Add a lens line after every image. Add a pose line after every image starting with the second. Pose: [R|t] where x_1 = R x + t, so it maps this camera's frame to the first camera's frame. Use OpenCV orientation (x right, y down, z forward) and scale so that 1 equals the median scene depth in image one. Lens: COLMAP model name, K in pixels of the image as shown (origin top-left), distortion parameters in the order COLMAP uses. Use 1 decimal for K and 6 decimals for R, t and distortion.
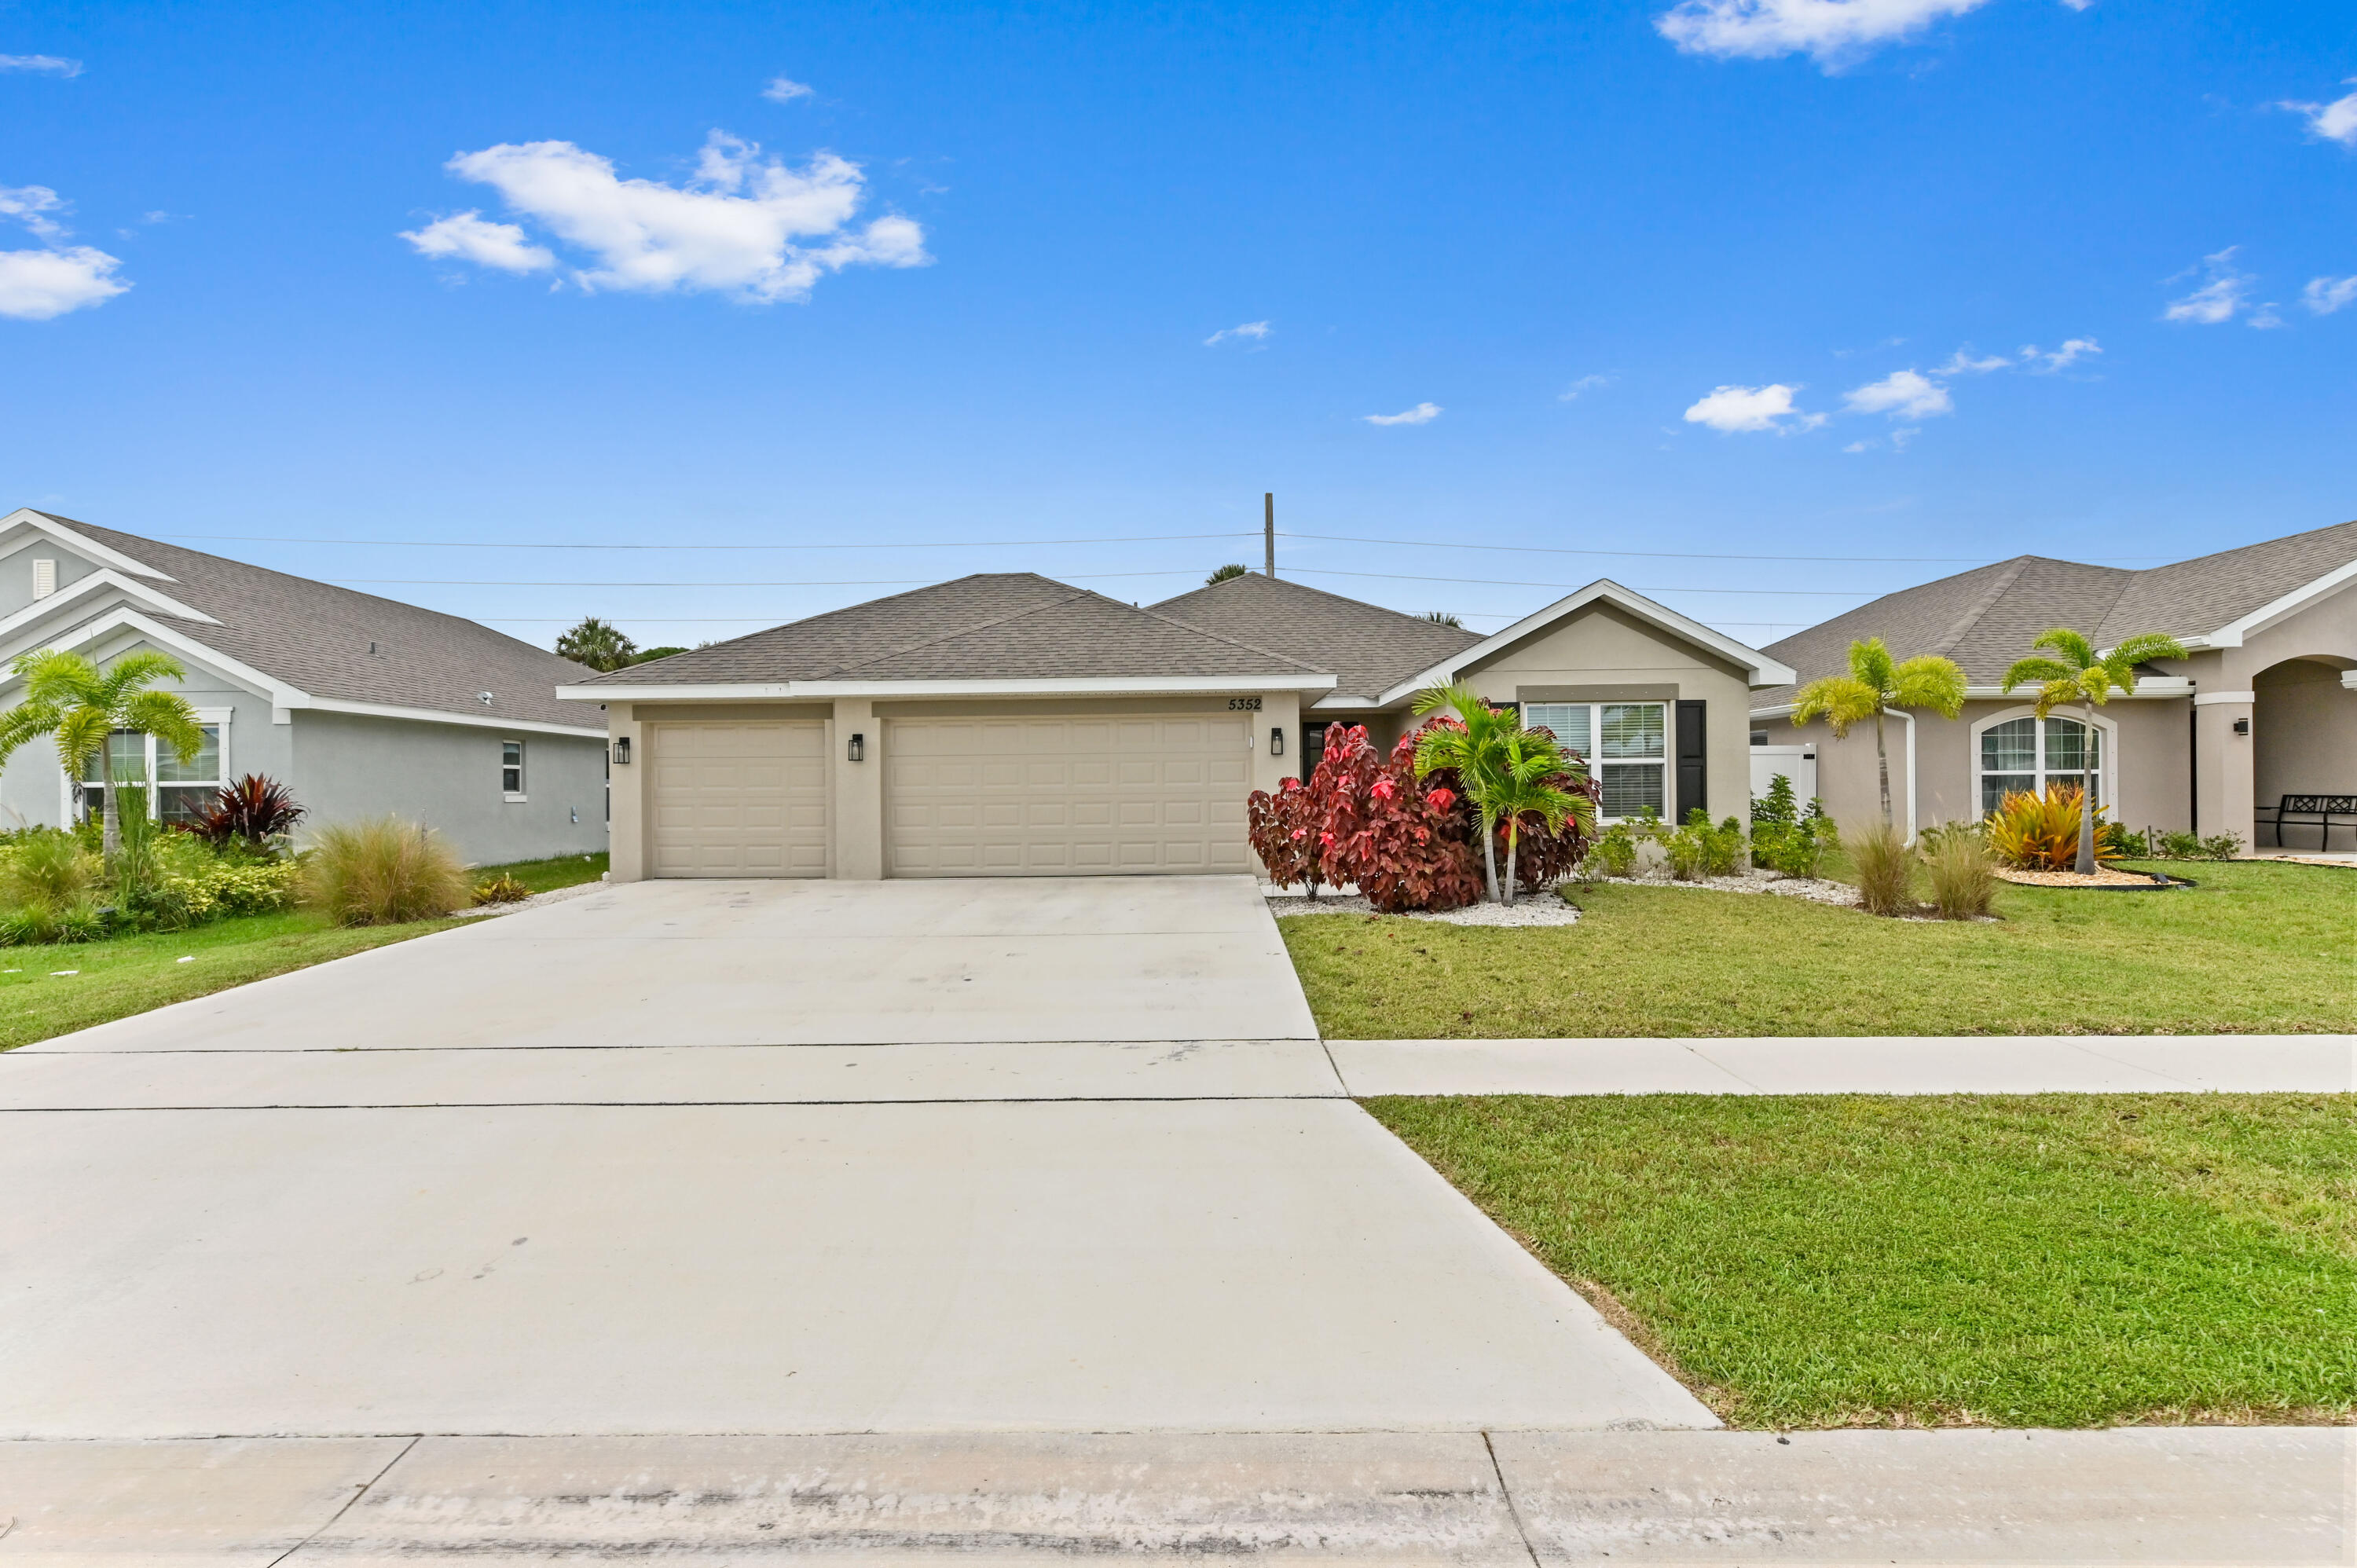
lens RADIAL K [[1223.5, 0, 1204.3], [0, 1223.5, 785.8], [0, 0, 1]] dist [0.004982, 0.000611]
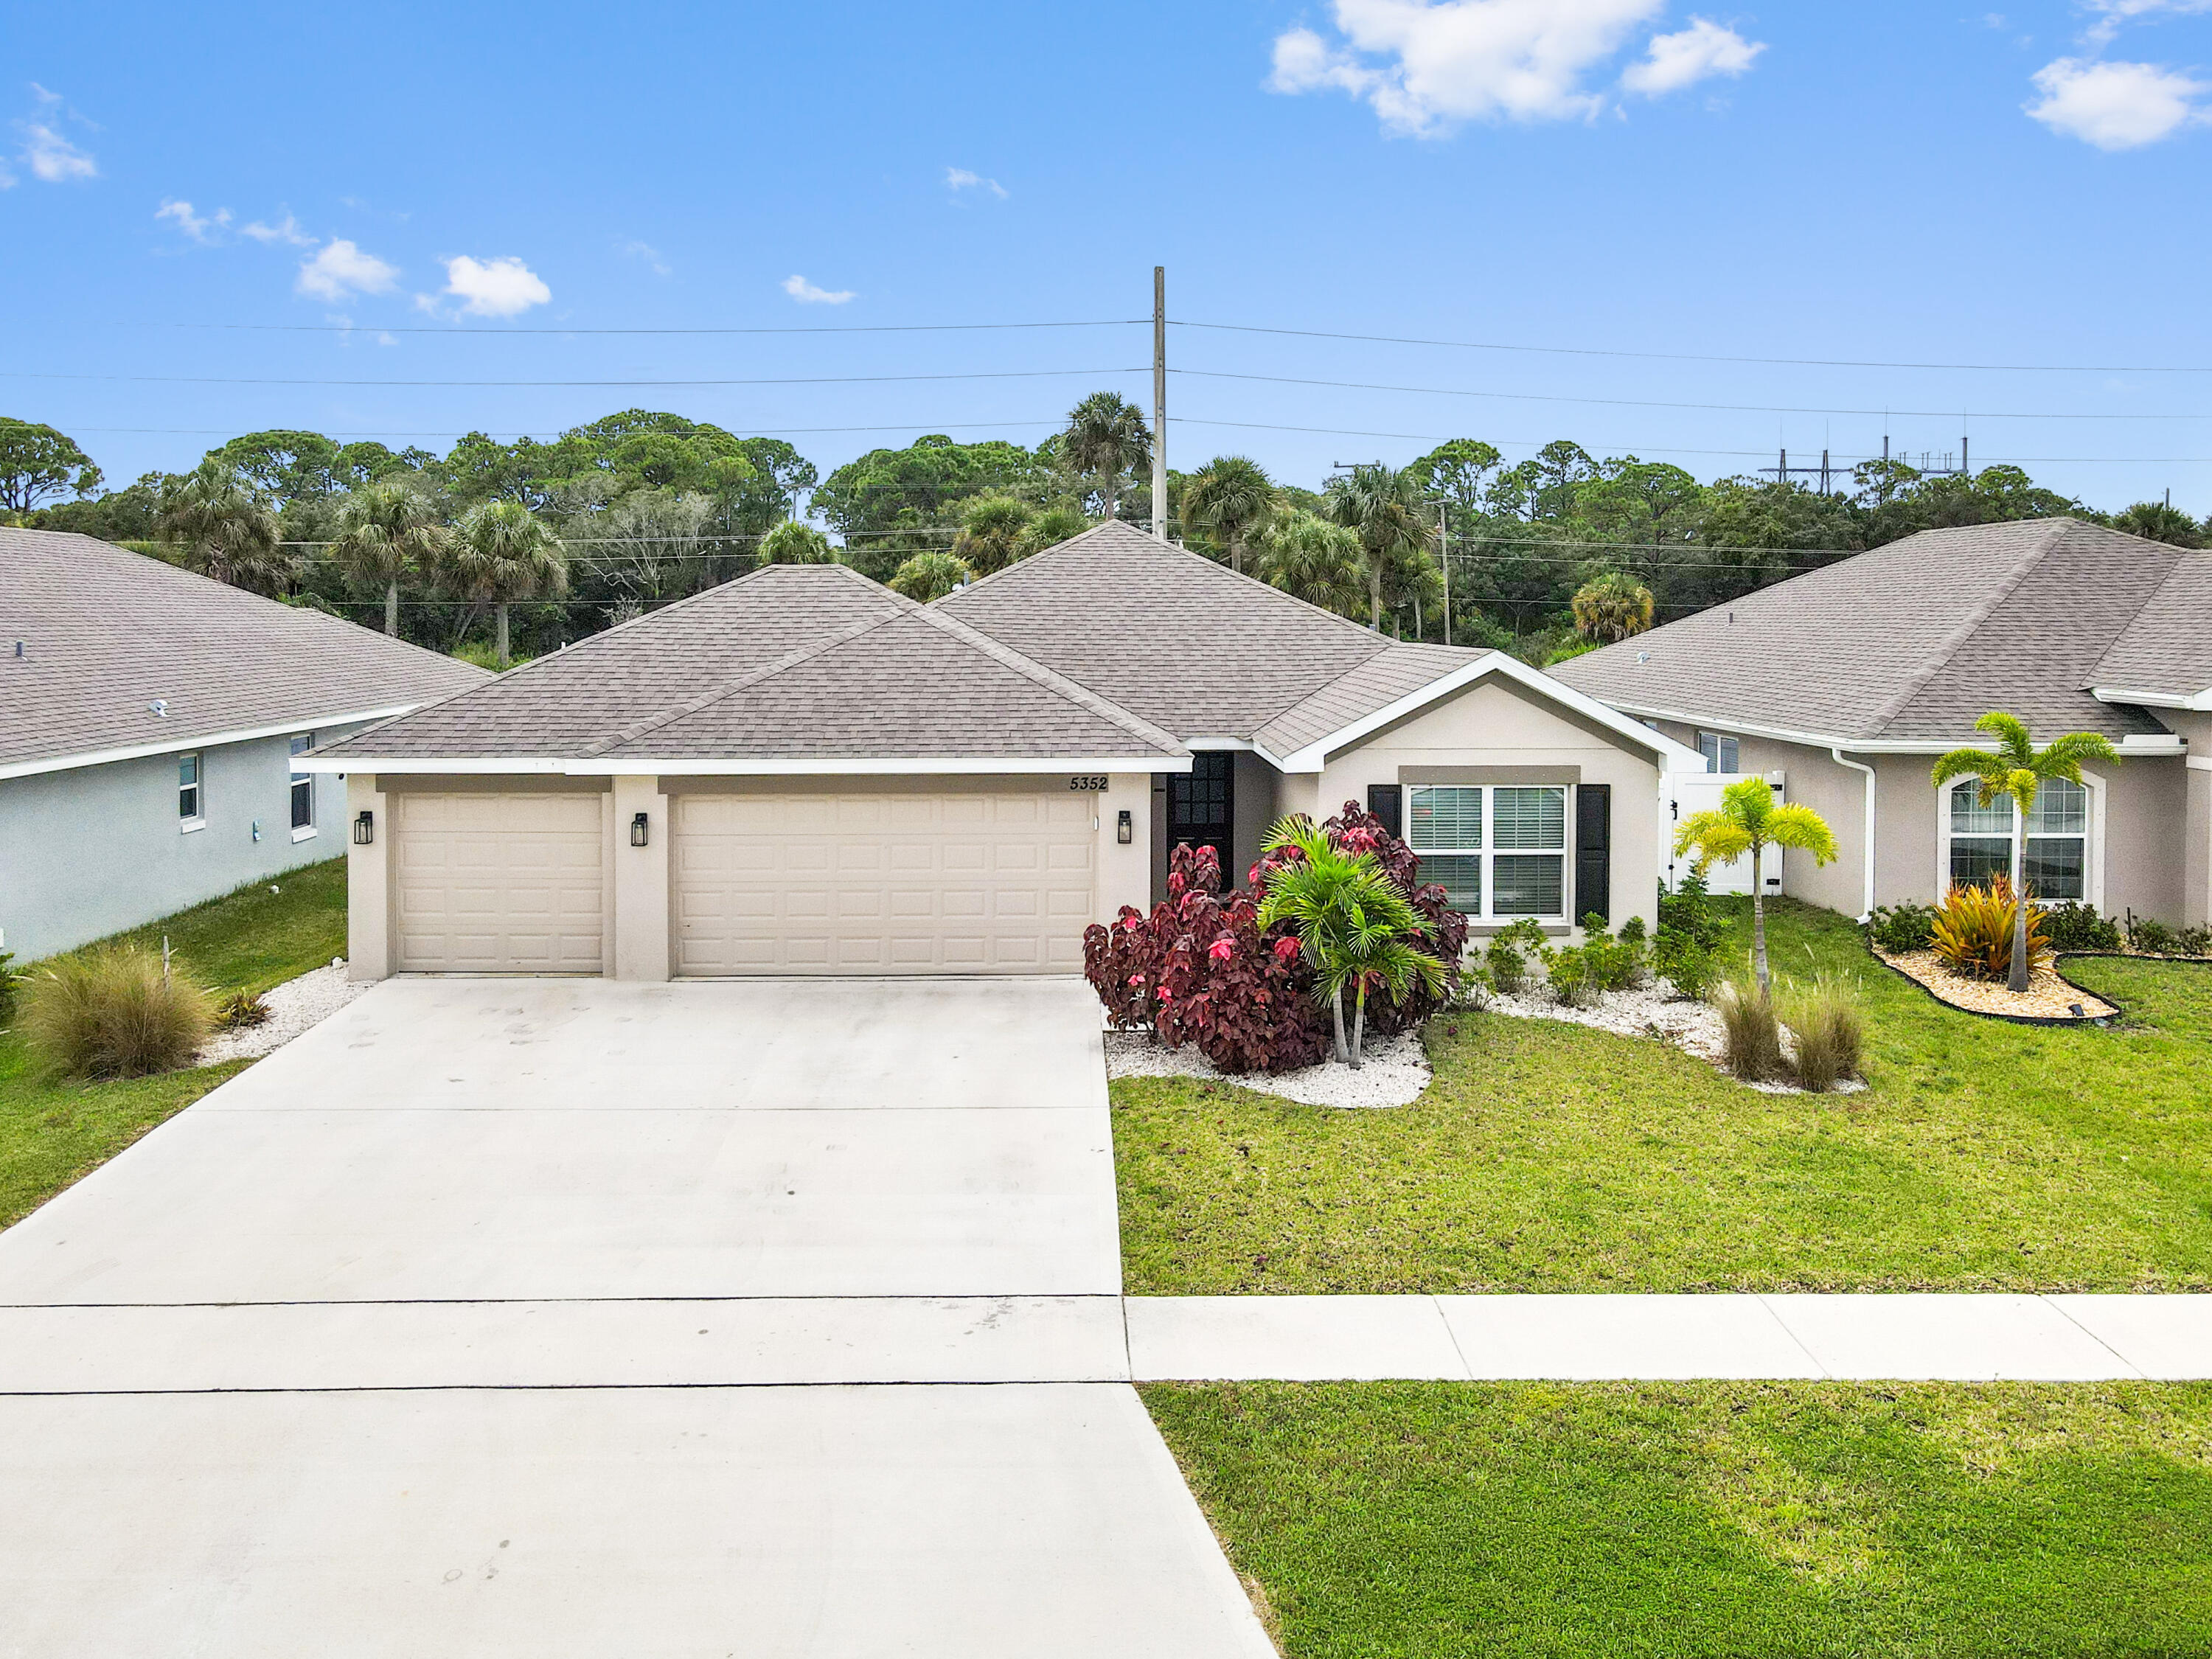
lens RADIAL K [[1552.5, 0, 1101.2], [0, 1552.5, 822.5], [0, 0, 1]] dist [0.007117, -0.000079]
pose [[0.999485, 0.007999, 0.031073, 0.007978], [-0.008917, 0.999524, 0.029521, -0.072833], [-0.030822, -0.029783, 0.999081, -0.109576]]
